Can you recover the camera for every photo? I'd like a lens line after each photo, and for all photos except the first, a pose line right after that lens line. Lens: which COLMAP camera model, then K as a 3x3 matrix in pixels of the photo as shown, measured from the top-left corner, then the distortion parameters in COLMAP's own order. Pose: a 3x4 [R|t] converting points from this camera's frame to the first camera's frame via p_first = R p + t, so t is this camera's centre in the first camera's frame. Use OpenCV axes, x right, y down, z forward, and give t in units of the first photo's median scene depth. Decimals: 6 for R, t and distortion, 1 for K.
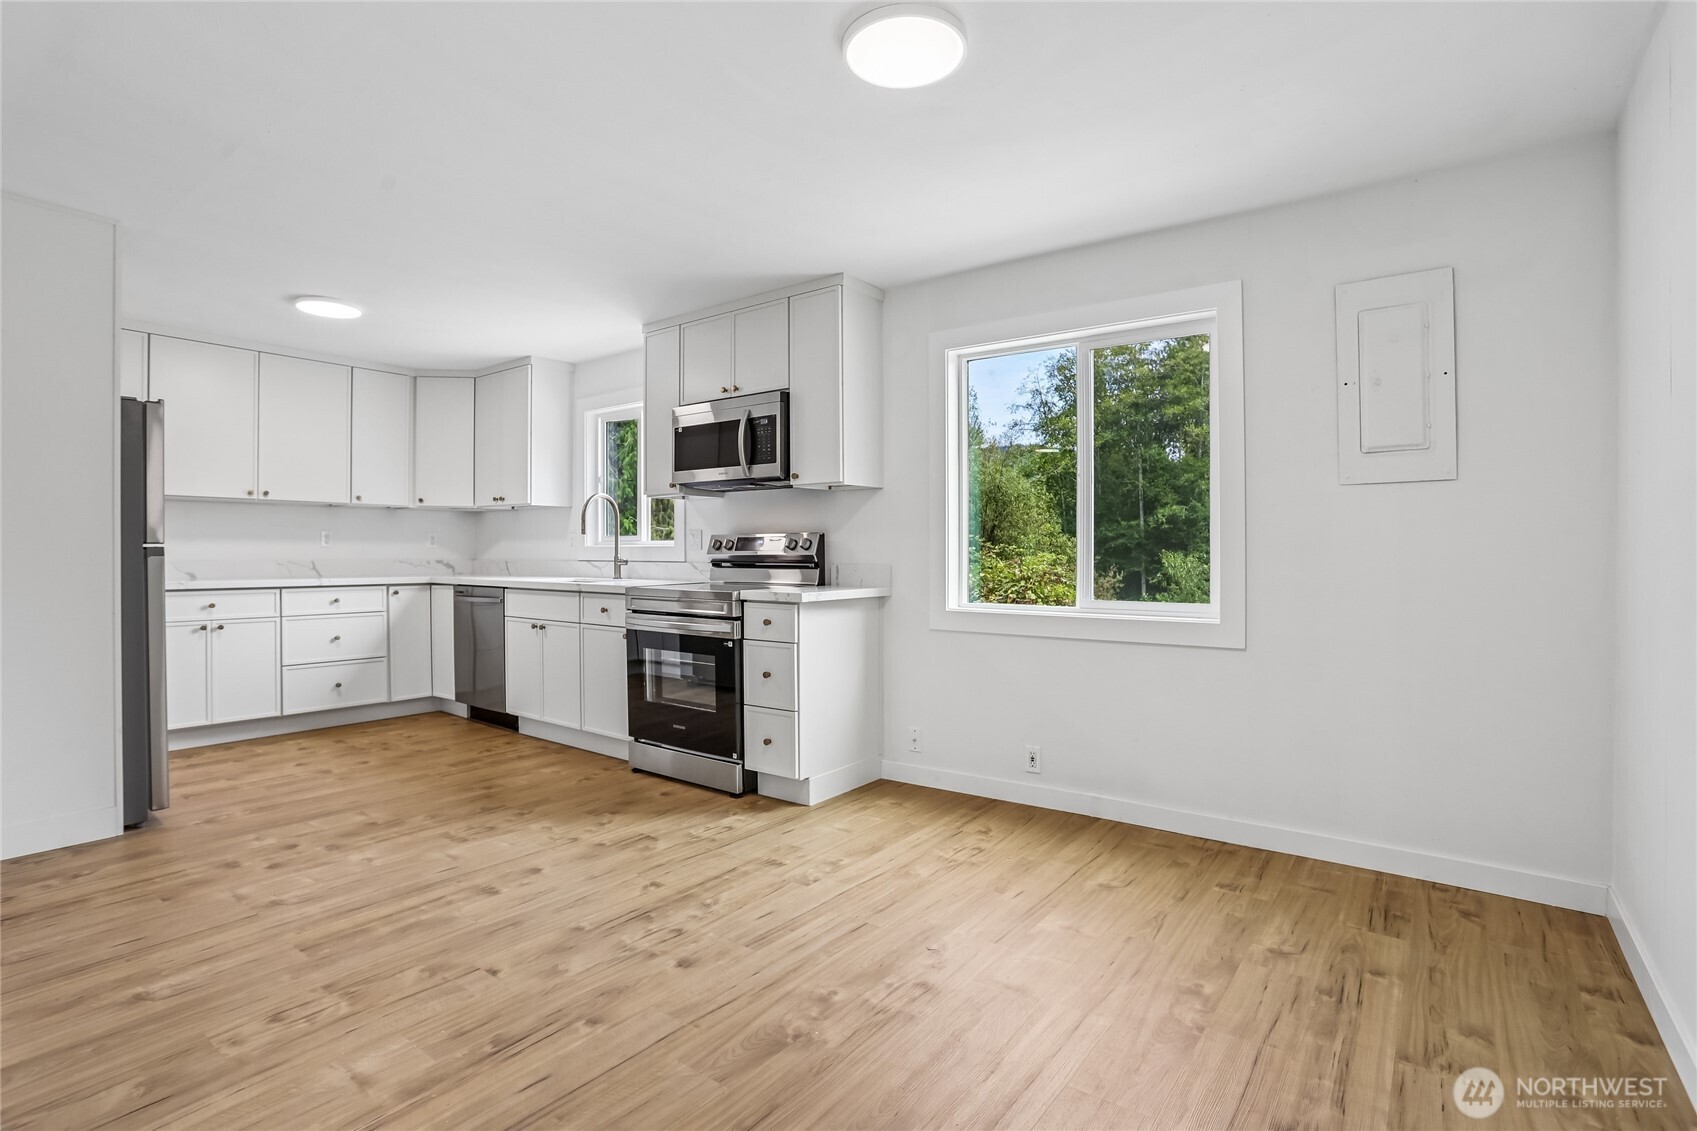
lens RADIAL K [[827.8, 0, 847.8], [0, 827.8, 551.9], [0, 0, 1]] dist [-0.061340, 0.020457]
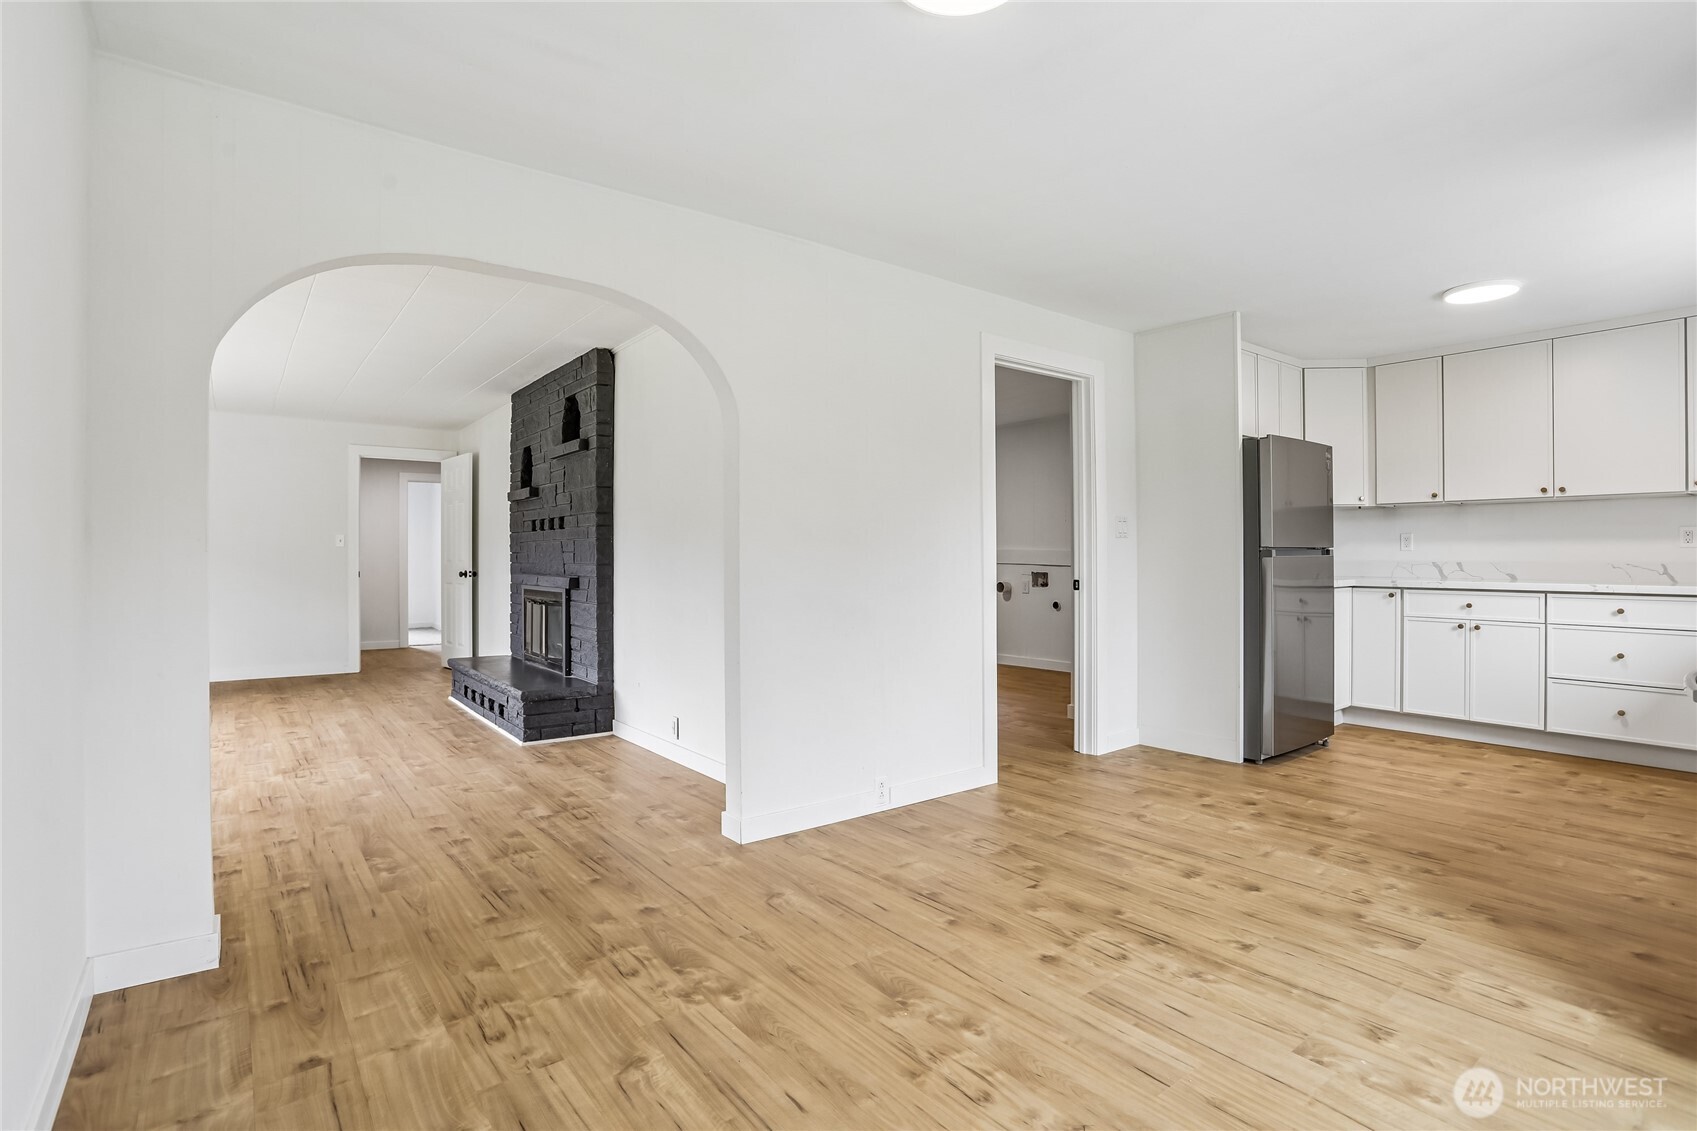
lens RADIAL K [[827.8, 0, 848.4], [0, 827.8, 553.9], [0, 0, 1]] dist [-0.061340, 0.020457]
pose [[-0.261880, -0.001316, -0.965100, 0.537069], [0.002151, 0.999996, -0.001947, 0.001378], [0.965098, -0.002586, -0.261876, 0.652159]]
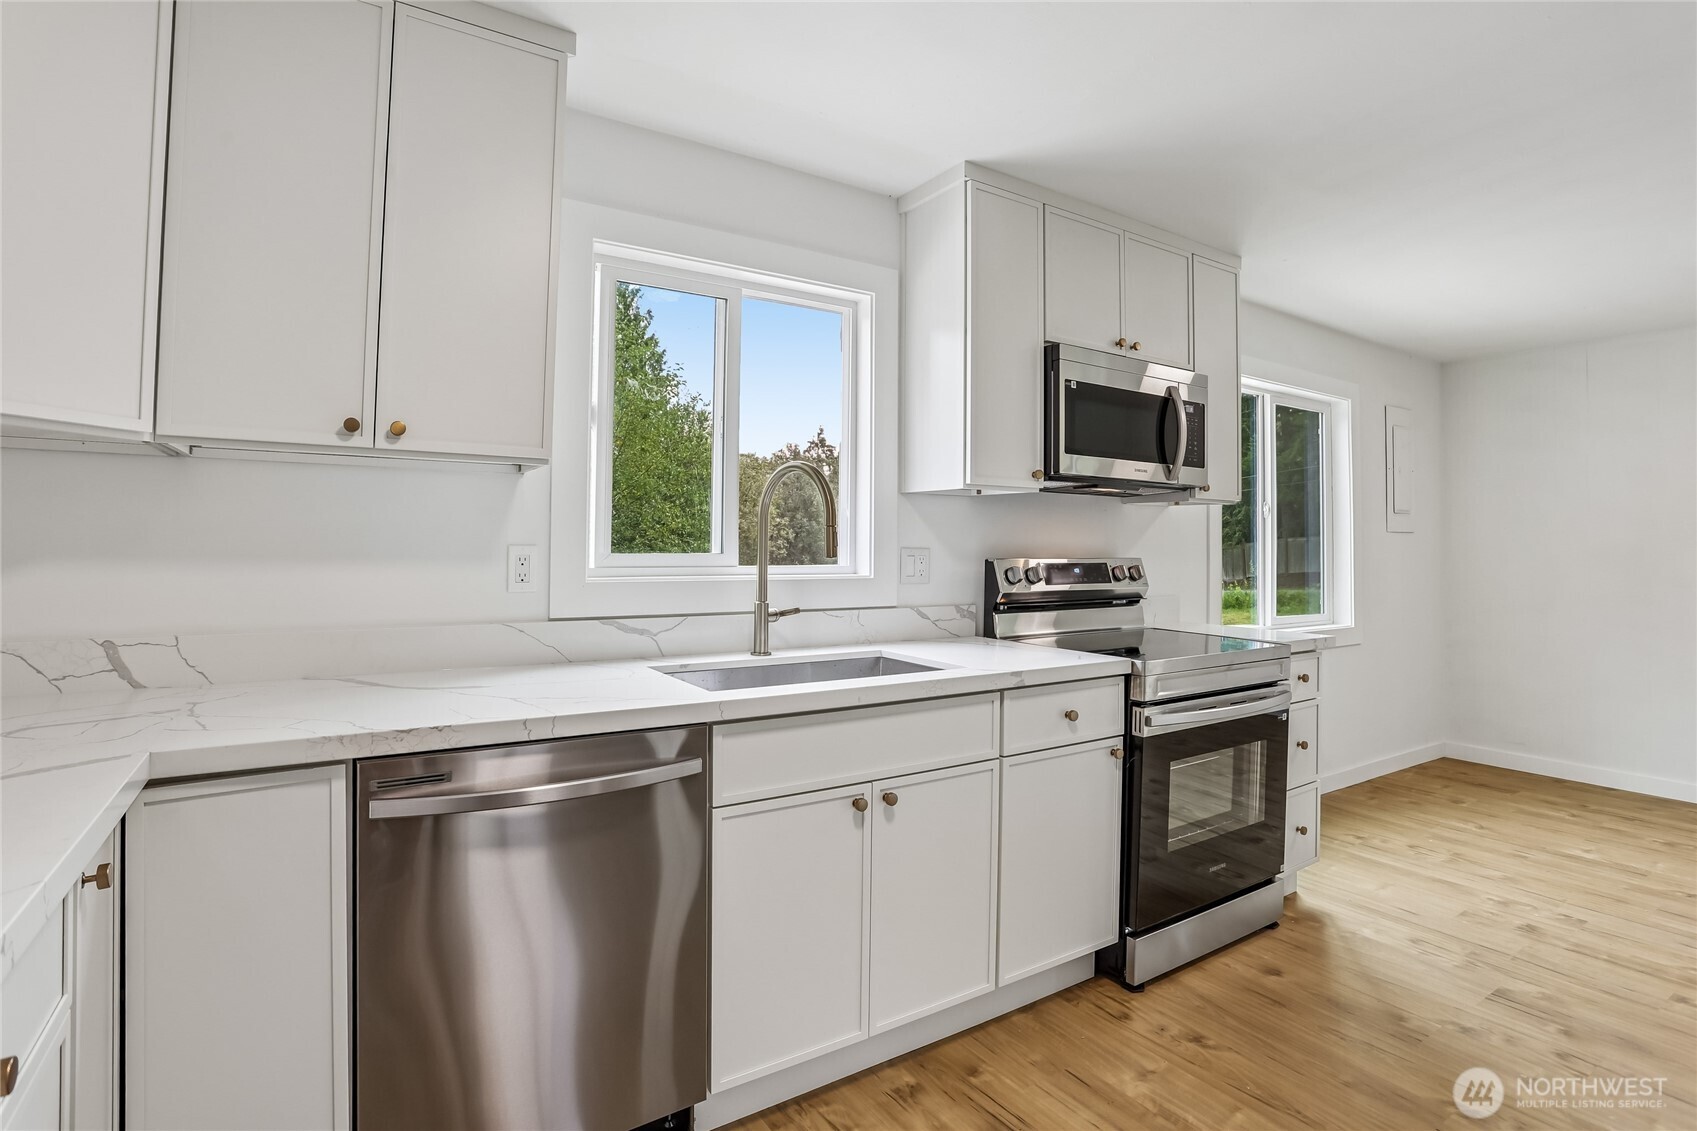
lens RADIAL K [[827.8, 0, 851.2], [0, 827.8, 524.5], [0, 0, 1]] dist [-0.061340, 0.020457]
pose [[0.342469, 0.025871, 0.939173, -1.030503], [-0.010156, 0.999664, -0.023834, -0.041151], [-0.939474, -0.001376, 0.342617, 1.207396]]
